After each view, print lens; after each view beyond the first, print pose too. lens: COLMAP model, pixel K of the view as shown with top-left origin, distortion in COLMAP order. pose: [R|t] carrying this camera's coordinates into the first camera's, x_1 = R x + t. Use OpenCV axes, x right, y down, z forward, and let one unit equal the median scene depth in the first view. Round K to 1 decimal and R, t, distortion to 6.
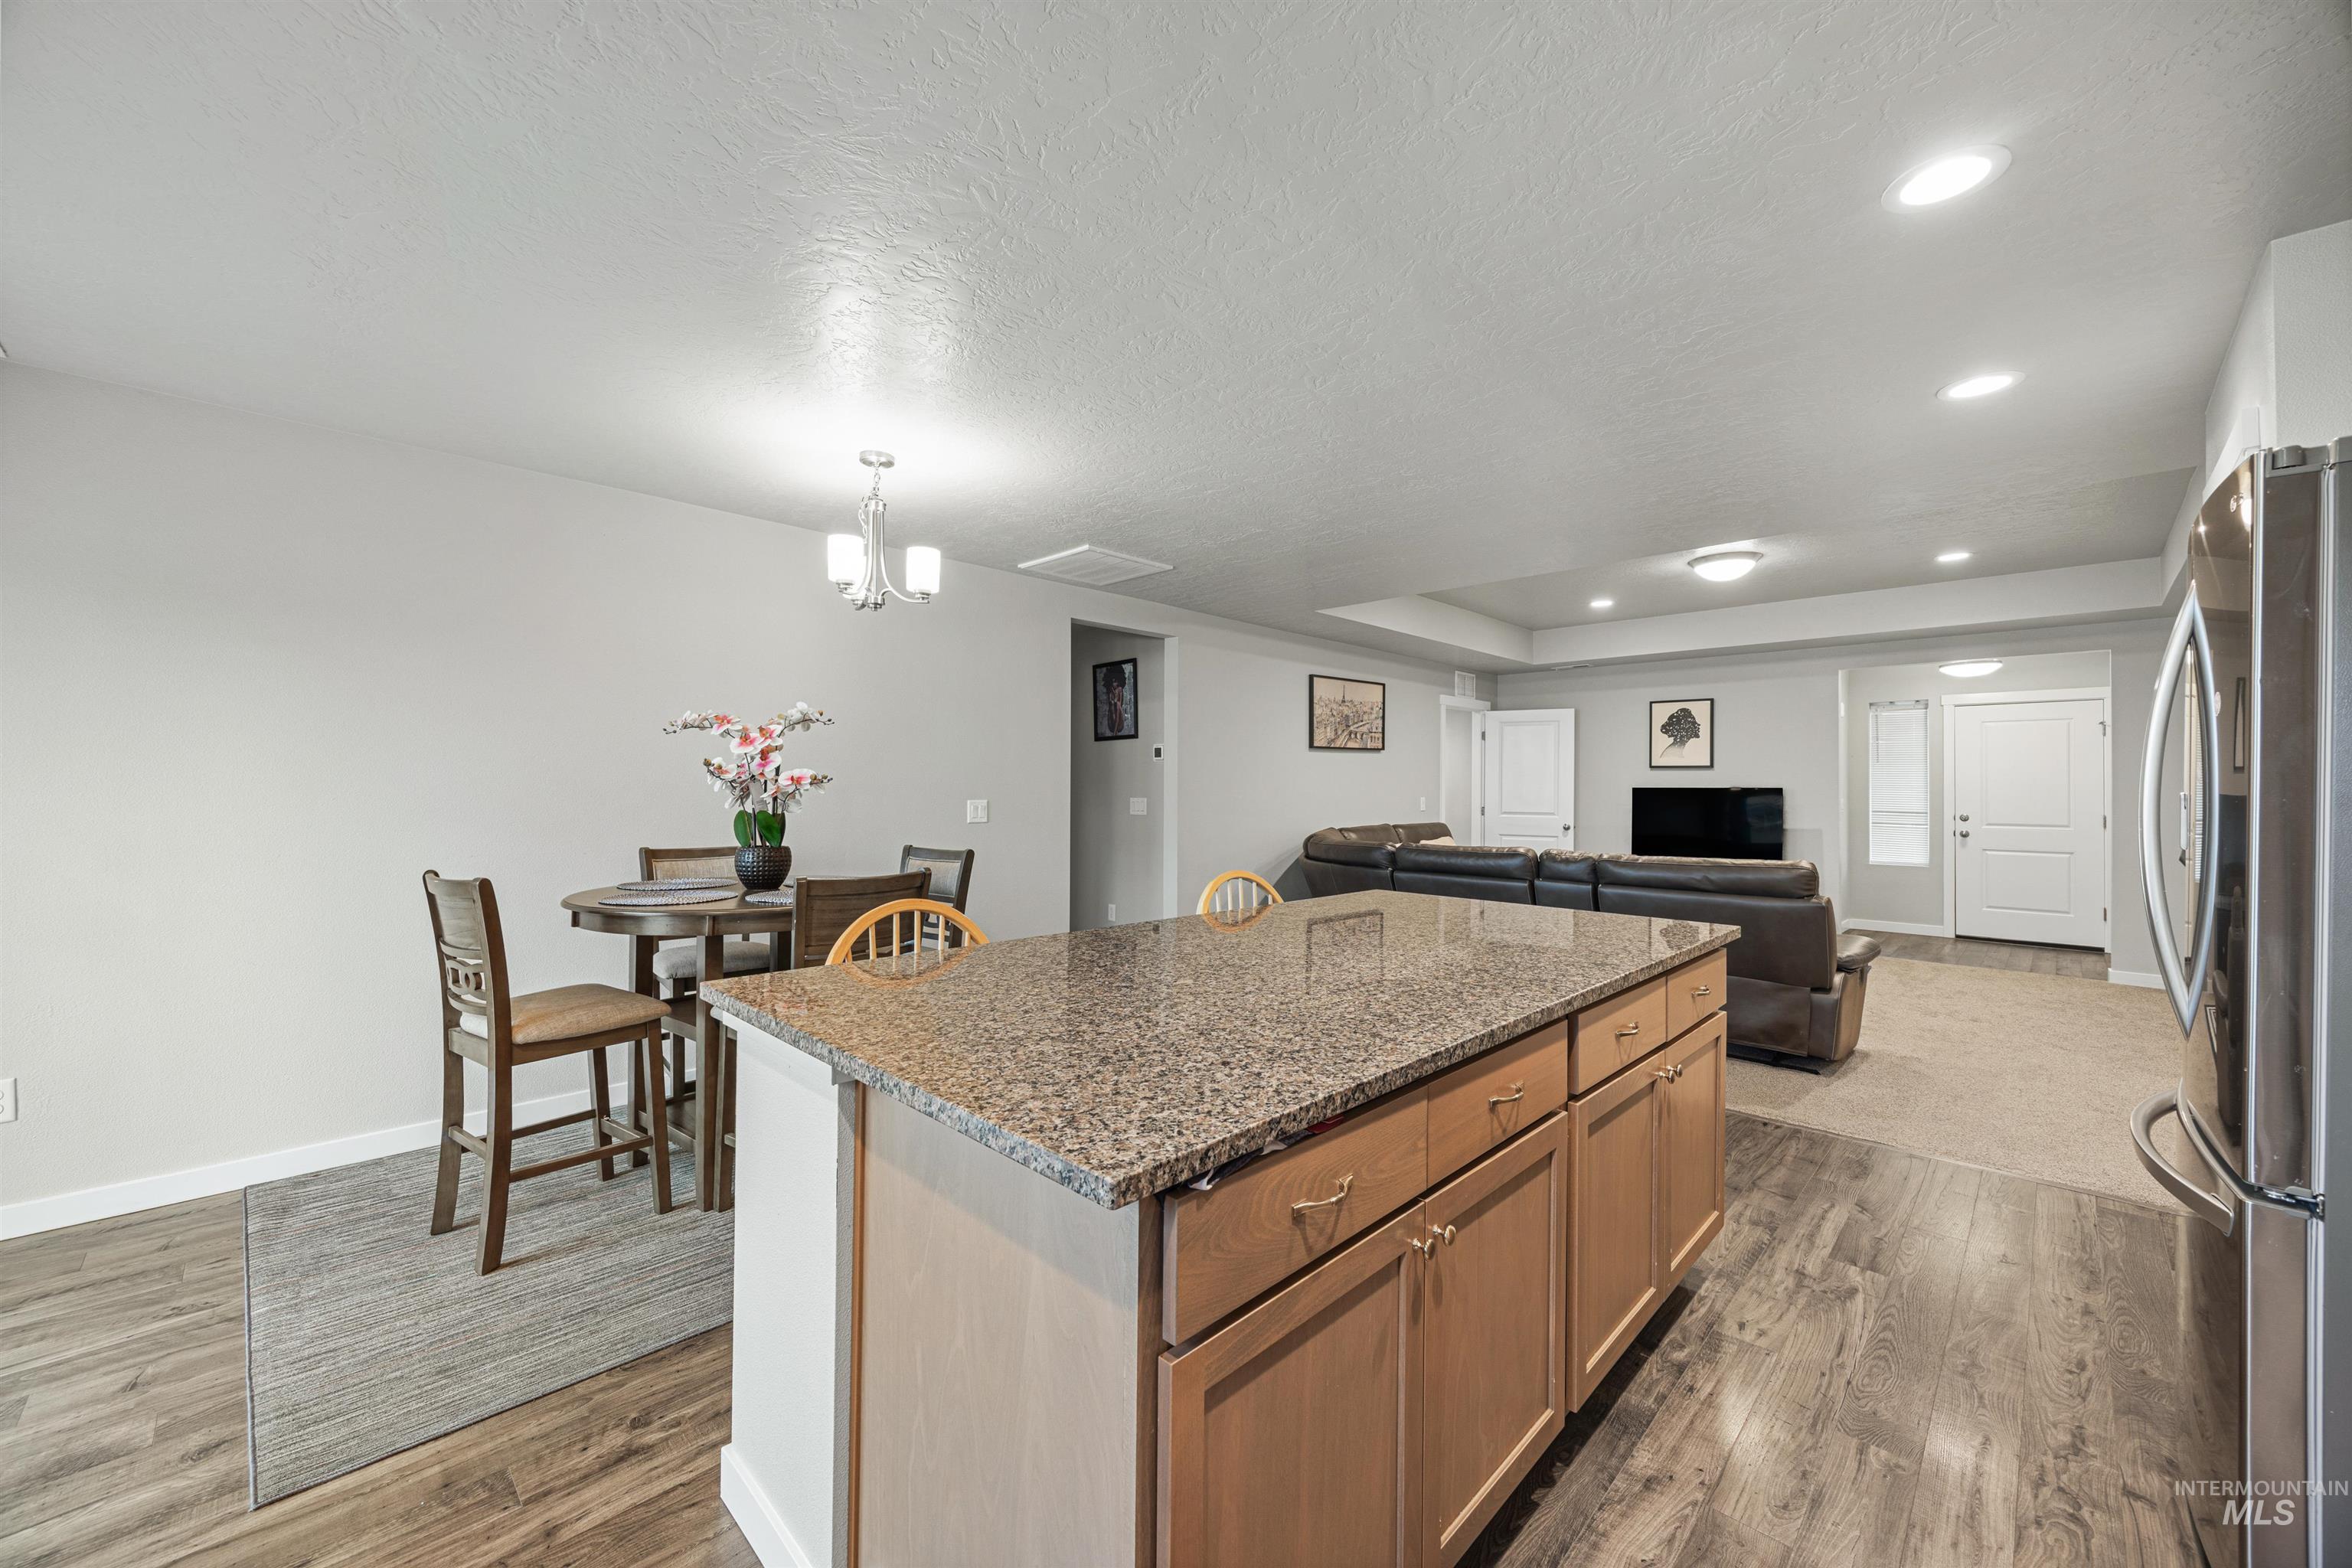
lens RADIAL K [[898.5, 0, 1172.4], [0, 898.5, 779.7], [0, 0, 1]] dist [-0.001662, 0.001537]
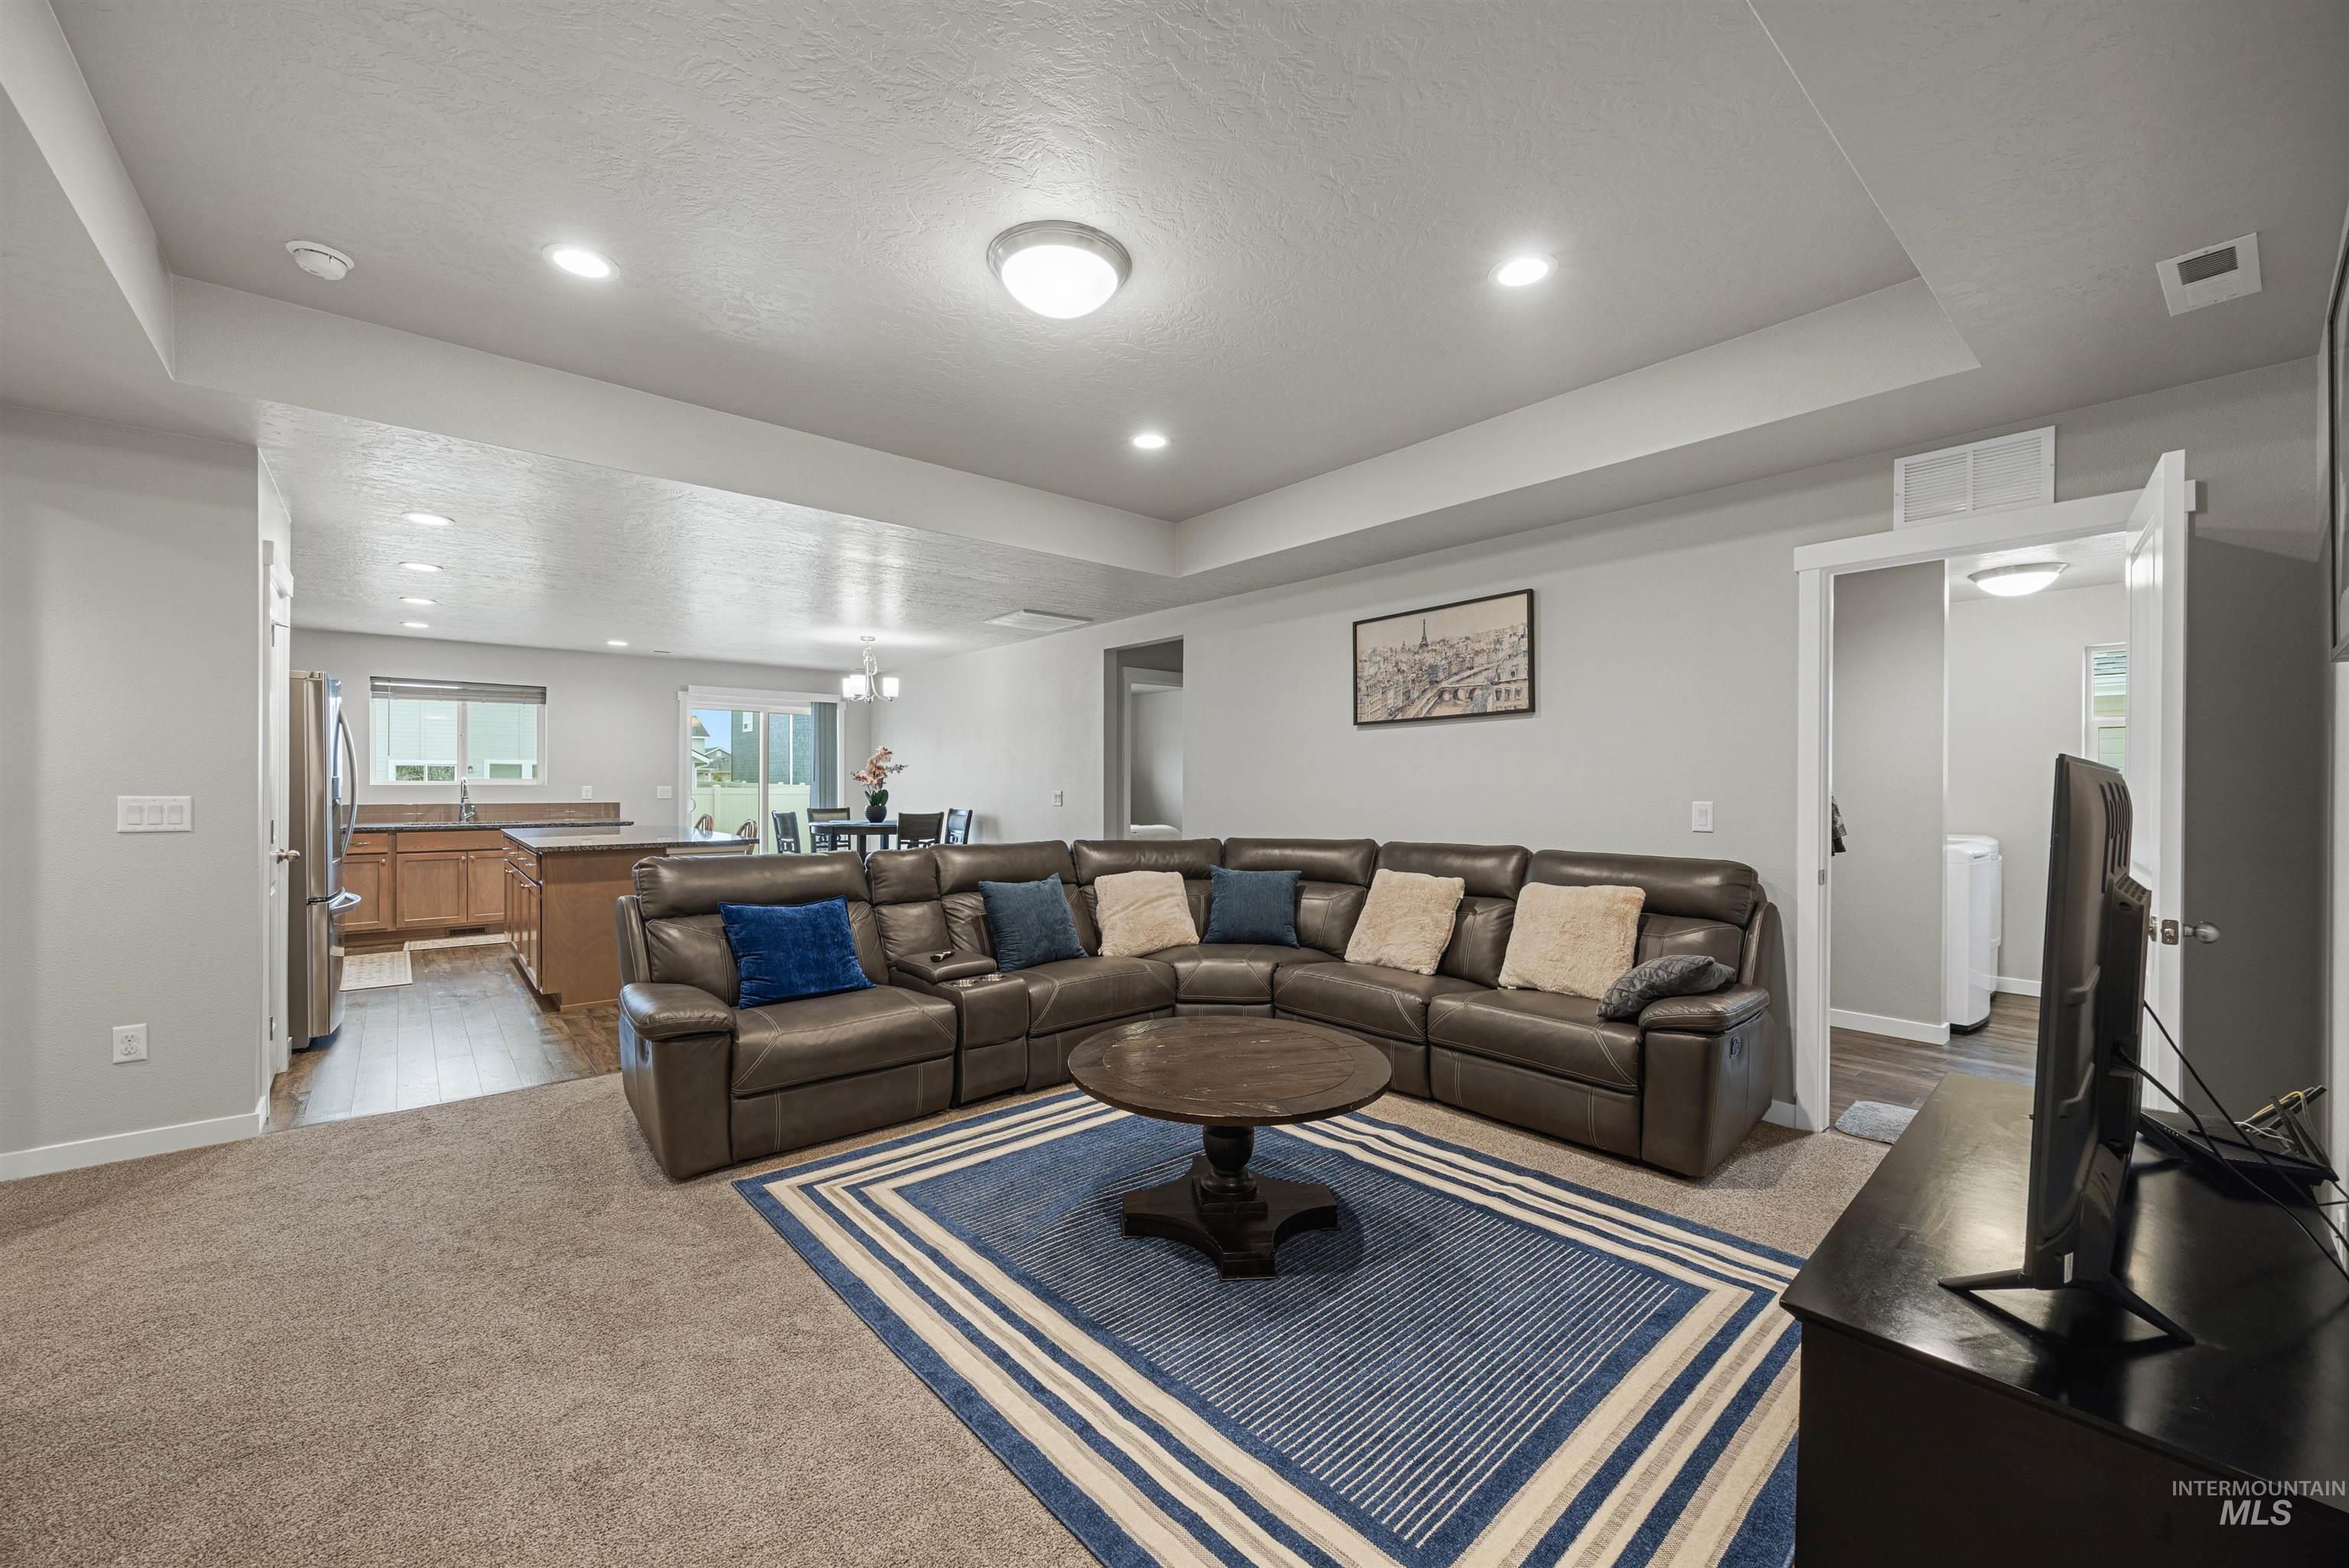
lens RADIAL K [[897.3, 0, 1151.5], [0, 897.3, 789.6], [0, 0, 1]] dist [-0.001662, 0.001537]
pose [[-0.093499, 0.000037, -0.995619, 0.838888], [0.003613, 0.999993, -0.000302, 0.014688], [0.995613, -0.003625, -0.093498, 0.862061]]
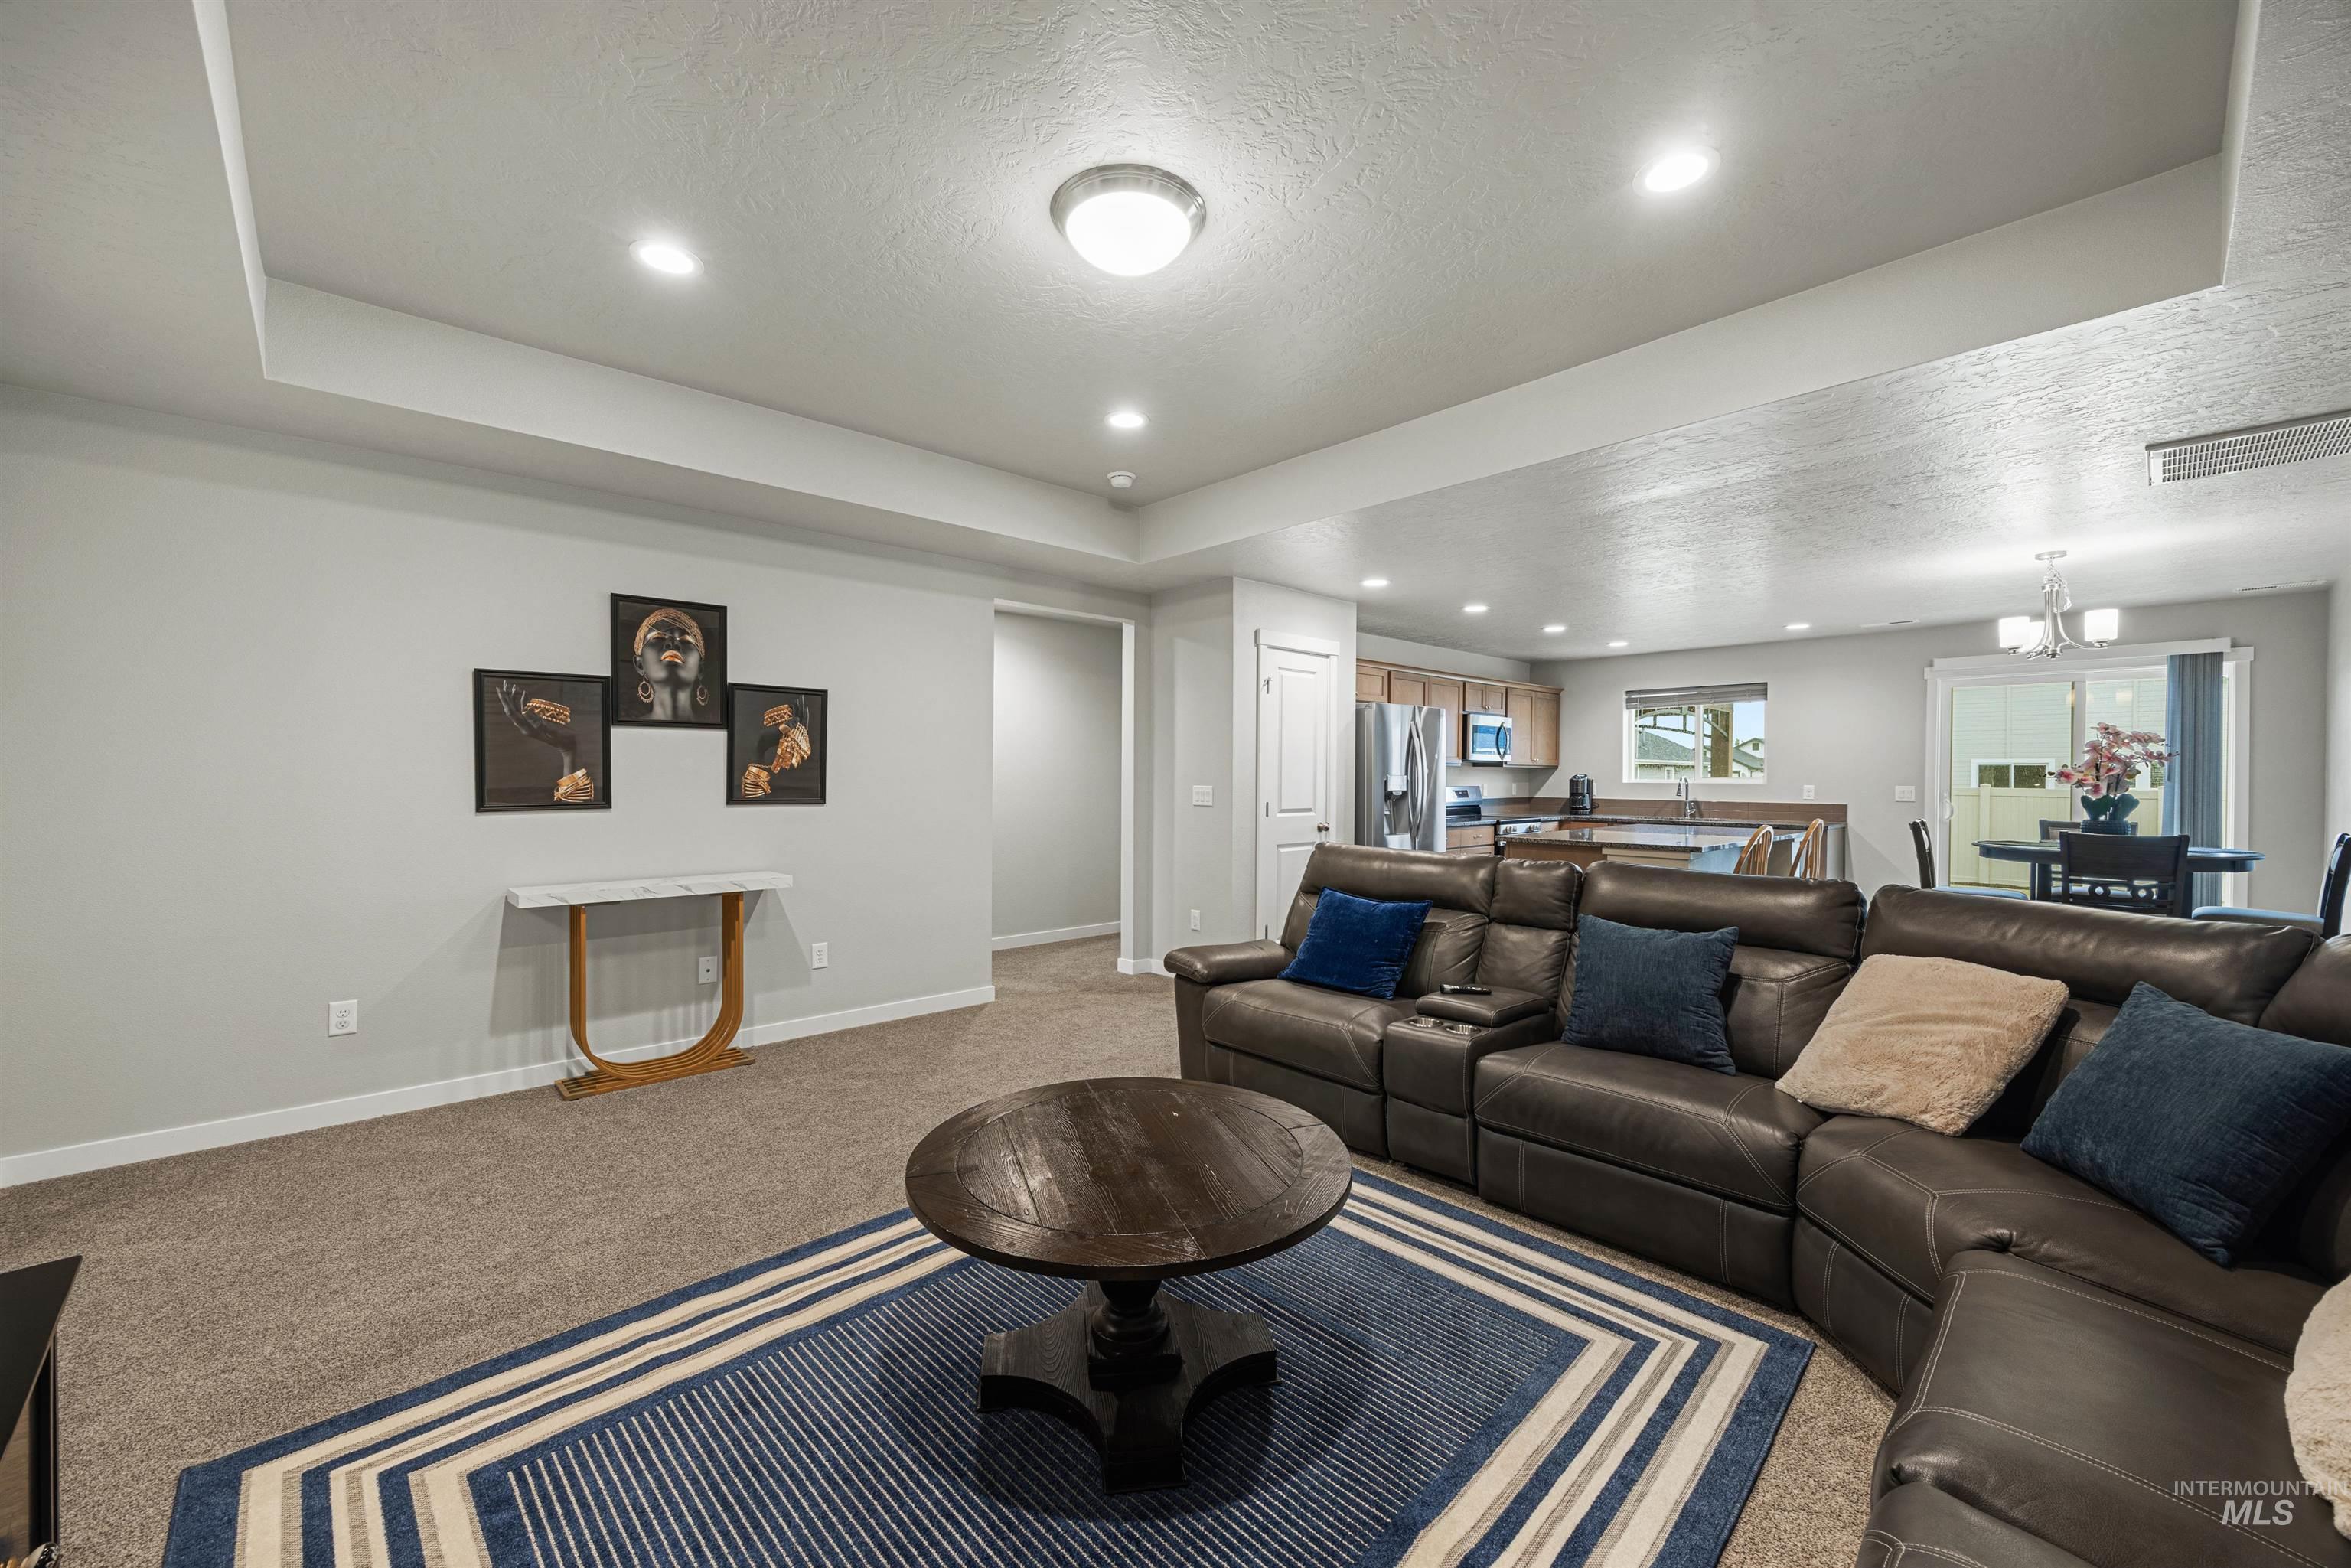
lens RADIAL K [[898.1, 0, 1179.5], [0, 898.1, 783.6], [0, 0, 1]] dist [-0.001662, 0.001537]
pose [[-0.998742, -0.012953, 0.048440, 0.447632], [-0.012958, 0.999916, 0.000204, 0.014021], [-0.048439, -0.000424, -0.998826, 1.124699]]
